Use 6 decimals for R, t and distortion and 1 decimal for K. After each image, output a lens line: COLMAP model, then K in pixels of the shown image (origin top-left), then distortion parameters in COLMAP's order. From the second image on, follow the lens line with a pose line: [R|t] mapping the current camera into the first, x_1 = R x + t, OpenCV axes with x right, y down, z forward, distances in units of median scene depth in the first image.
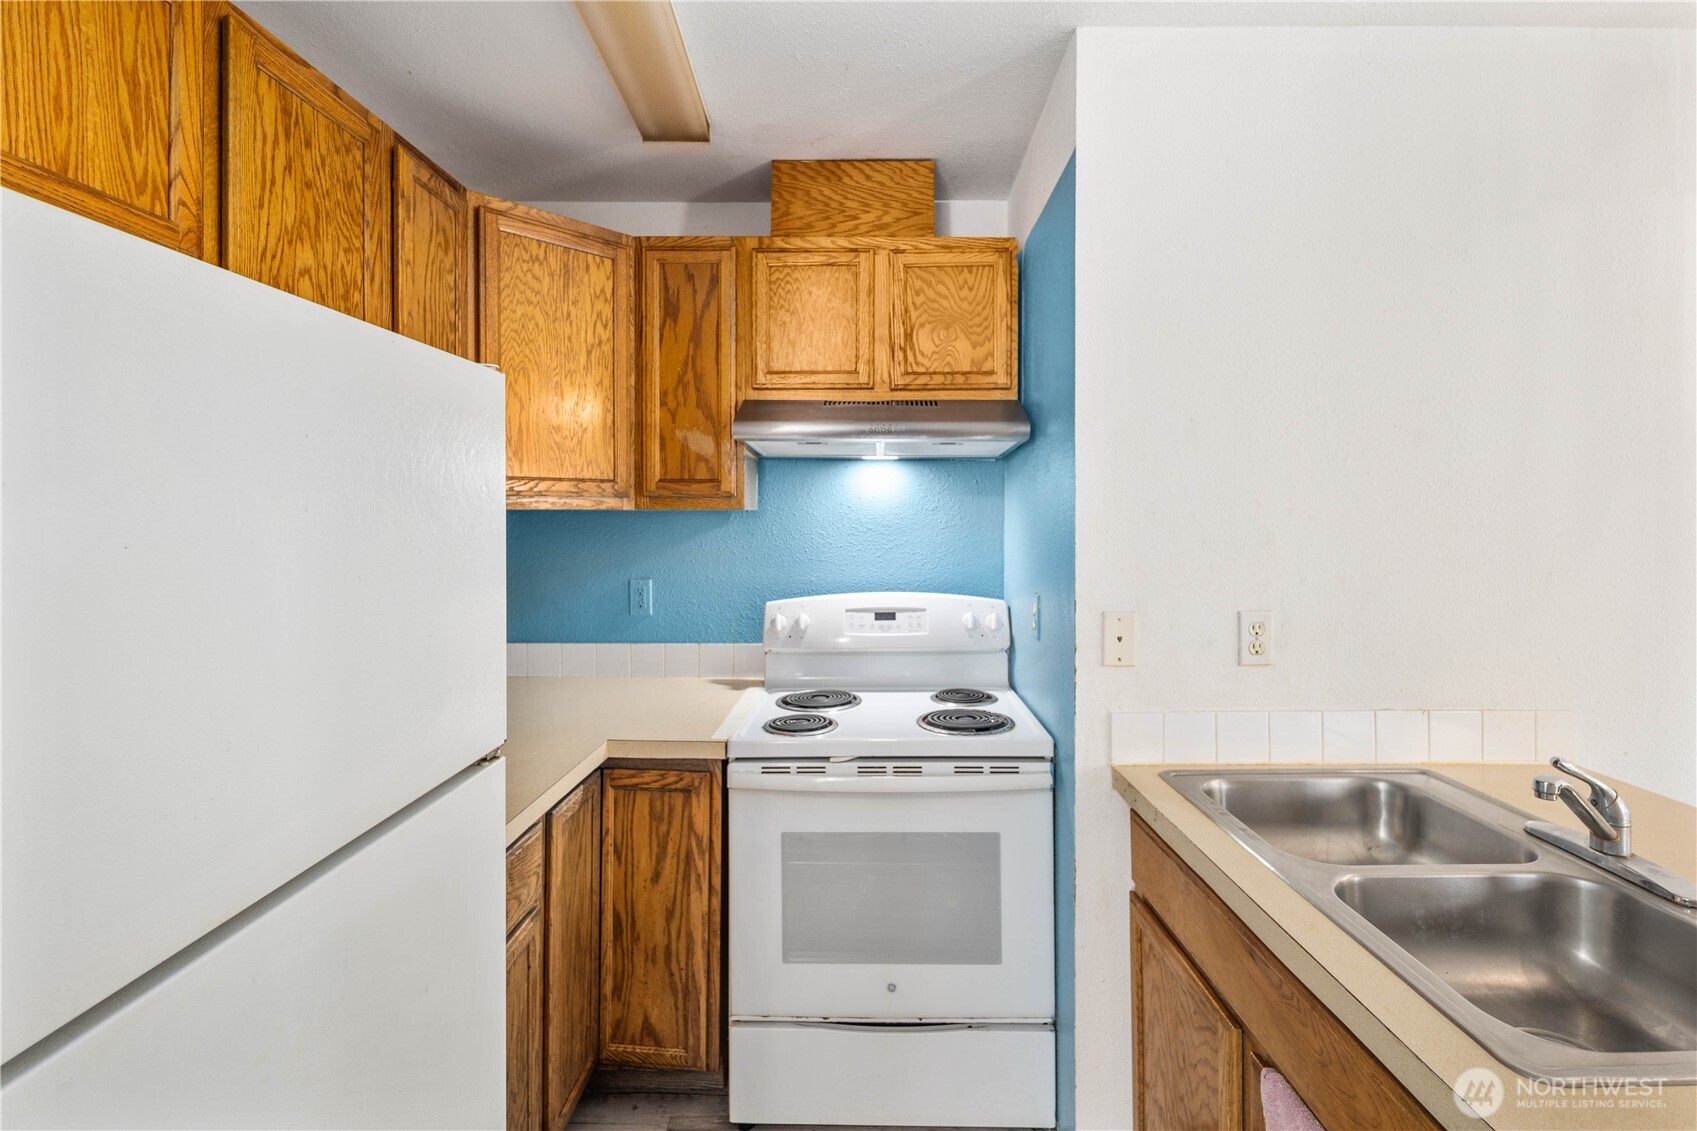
lens RADIAL K [[771.6, 0, 838.0], [0, 771.6, 512.0], [0, 0, 1]] dist [0.002981, -0.003116]
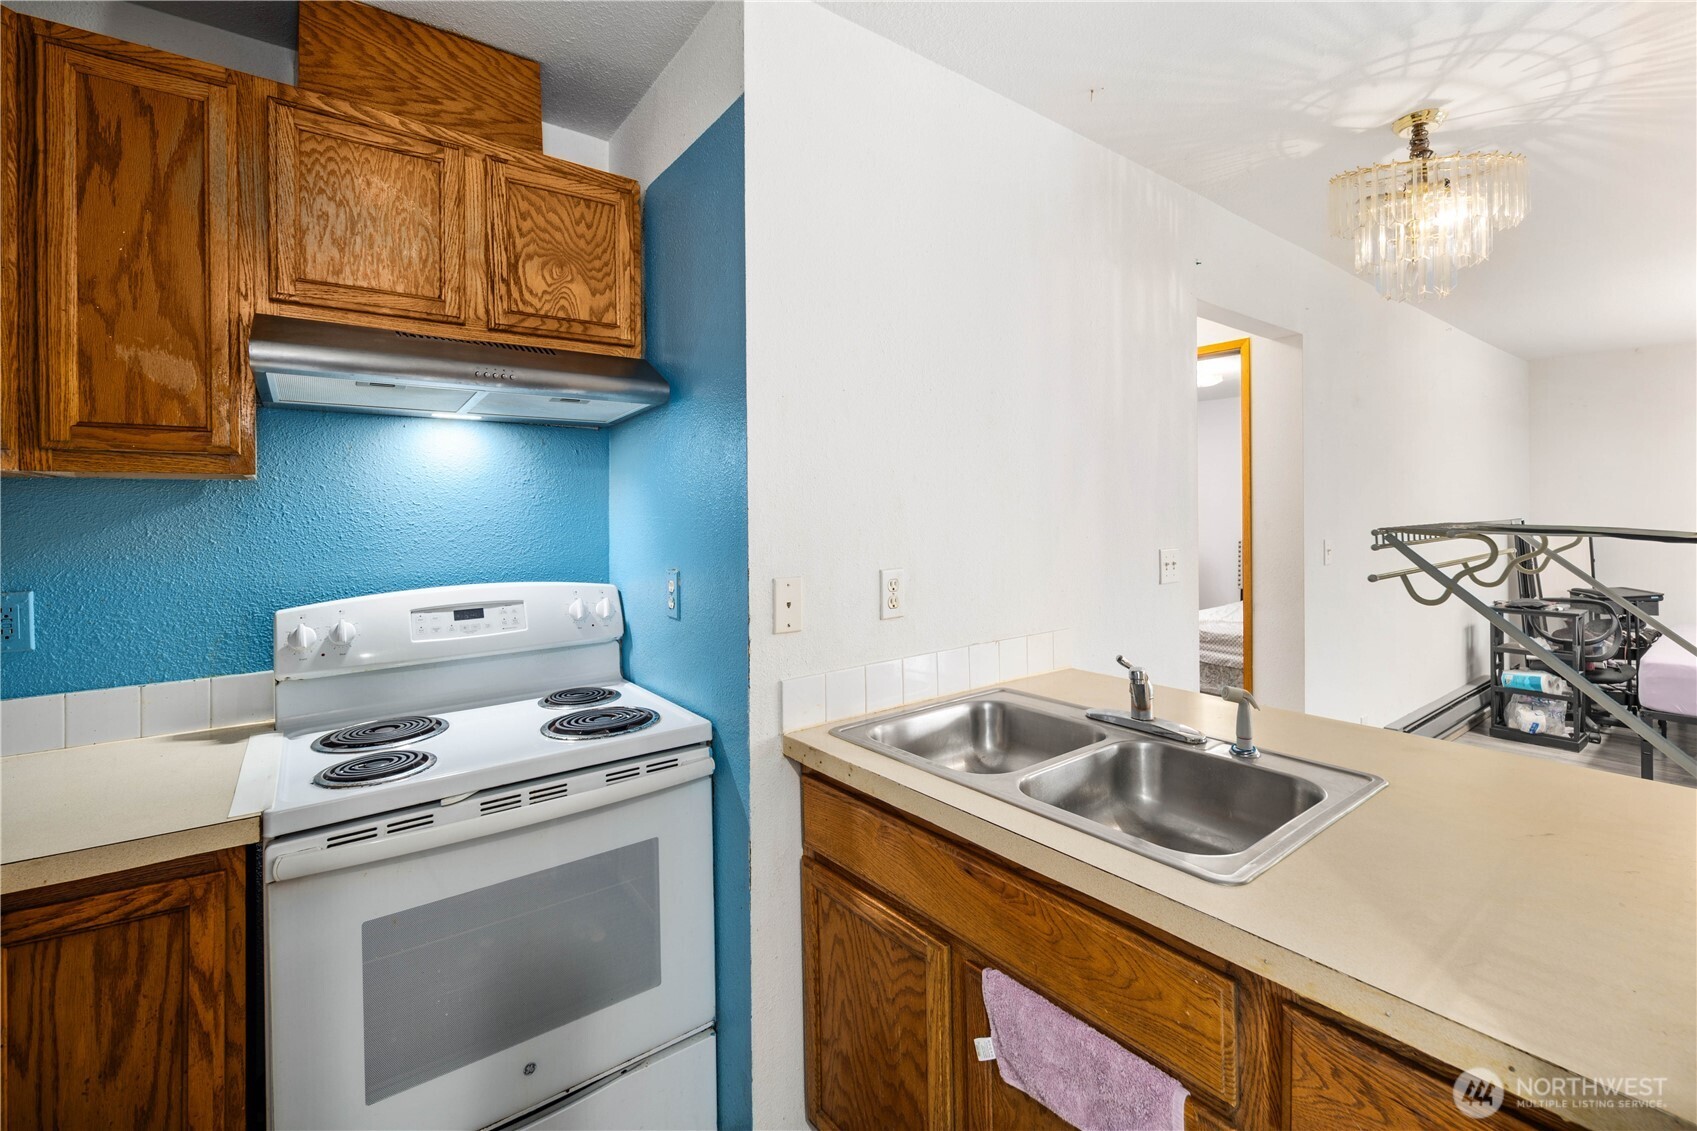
lens RADIAL K [[771.6, 0, 859.2], [0, 771.6, 509.5], [0, 0, 1]] dist [0.002981, -0.003116]
pose [[0.770481, -0.004992, 0.637443, -0.151198], [0.007860, 0.999968, -0.001670, 0.034513], [-0.637414, 0.006297, 0.770495, 0.139214]]
